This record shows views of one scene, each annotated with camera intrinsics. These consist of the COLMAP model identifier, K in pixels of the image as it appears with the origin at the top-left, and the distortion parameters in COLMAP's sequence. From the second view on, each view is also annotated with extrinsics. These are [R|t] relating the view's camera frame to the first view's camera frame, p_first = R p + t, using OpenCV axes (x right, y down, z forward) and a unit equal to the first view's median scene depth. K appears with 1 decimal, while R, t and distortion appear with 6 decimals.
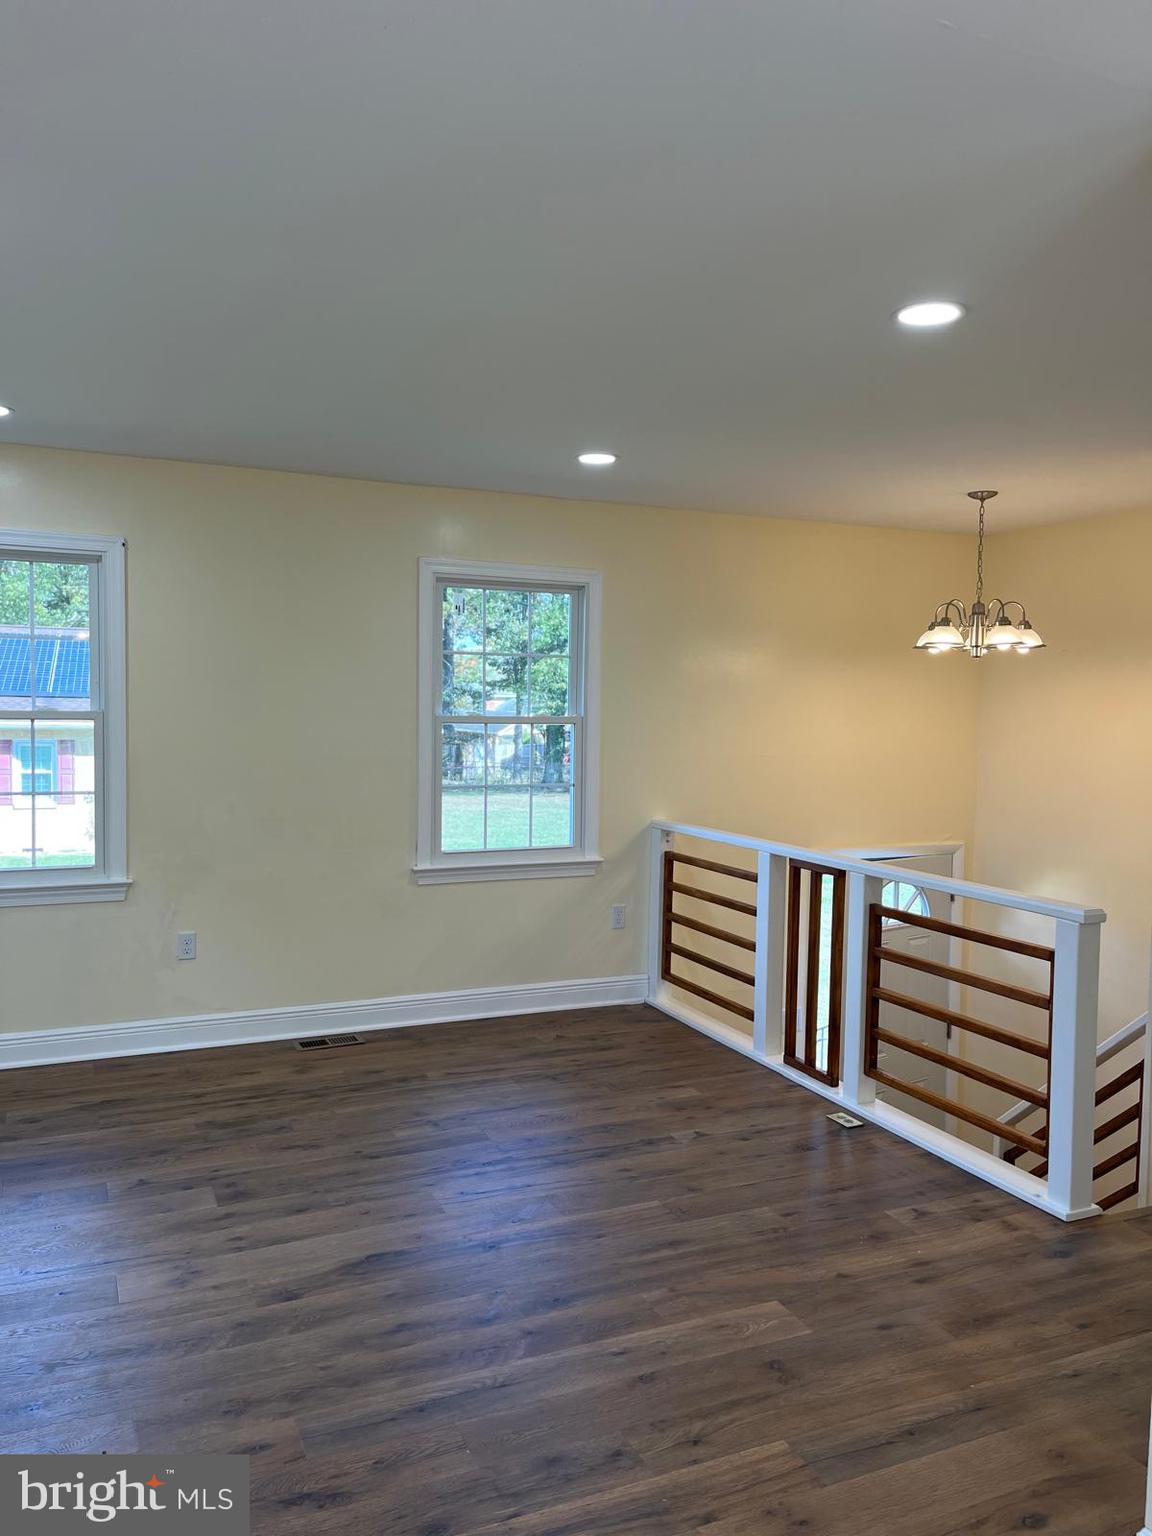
lens RADIAL K [[1157.4, 0, 576.0], [0, 1157.4, 768.0], [0, 0, 1]] dist [0.078308, -0.108850]
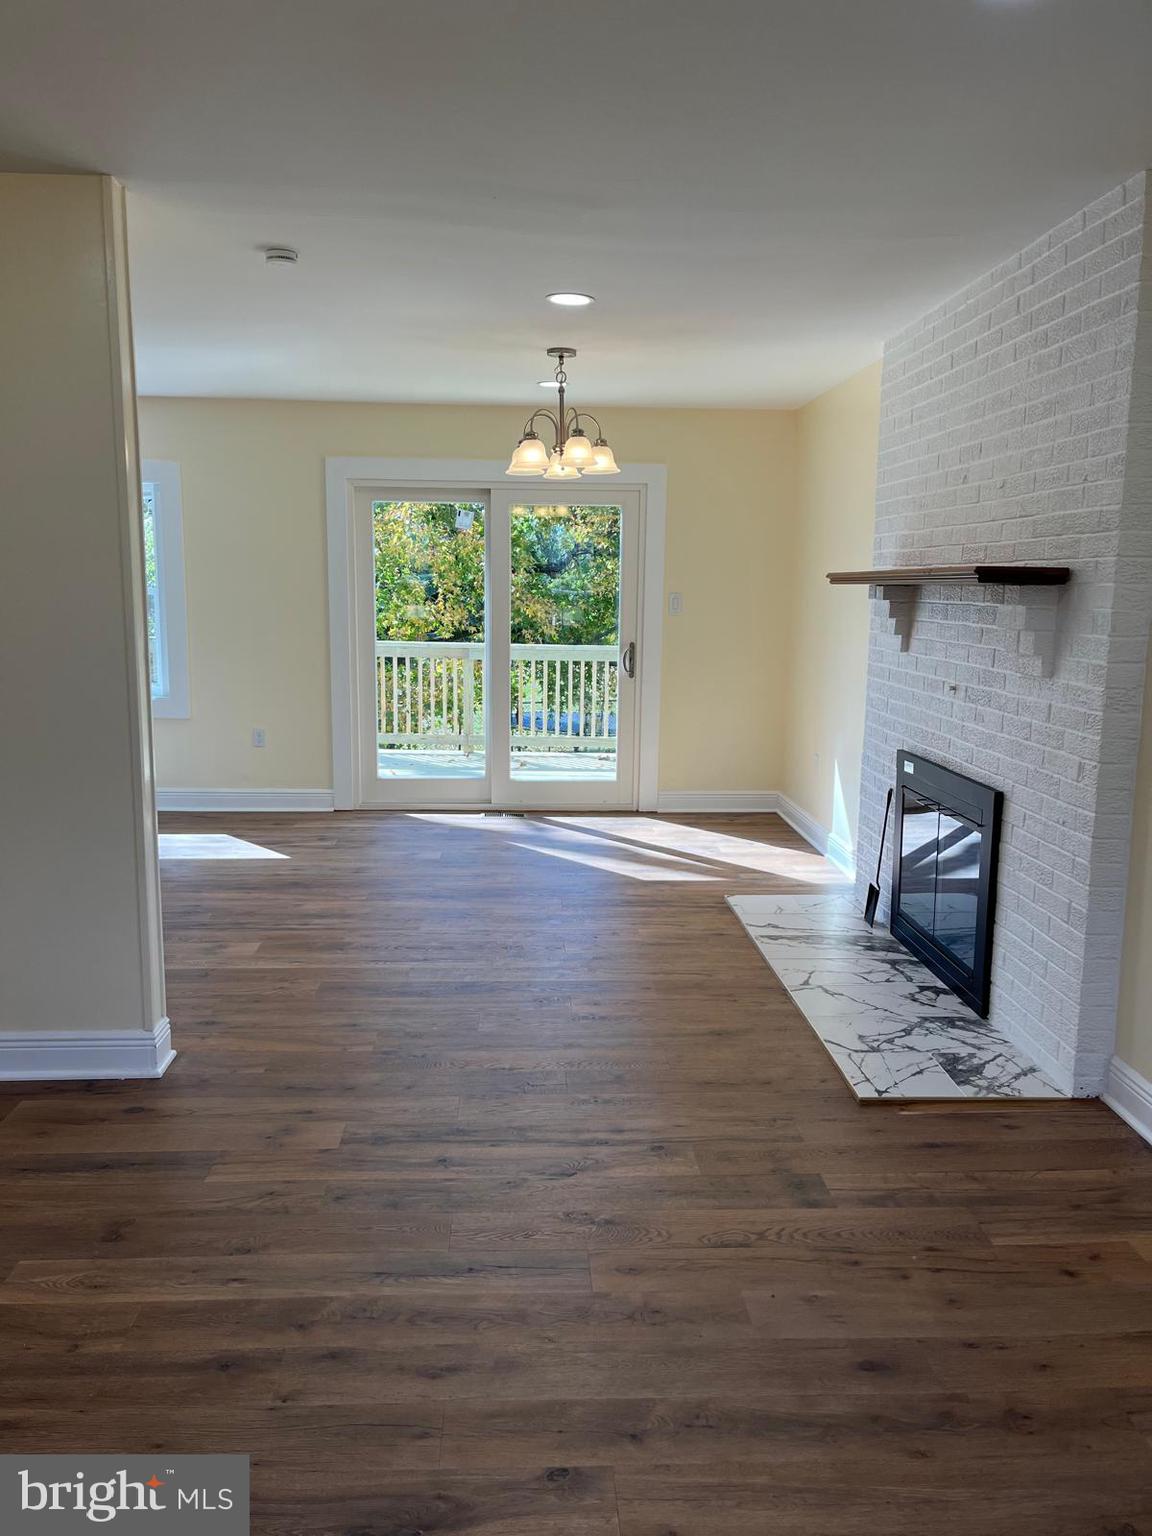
lens RADIAL K [[1157.4, 0, 576.0], [0, 1157.4, 768.0], [0, 0, 1]] dist [0.078308, -0.108850]
pose [[-0.933157, -0.084289, 0.349446, -0.479640], [-0.008275, 0.976900, 0.213538, -0.076843], [-0.359373, 0.196373, -0.912299, 1.626839]]
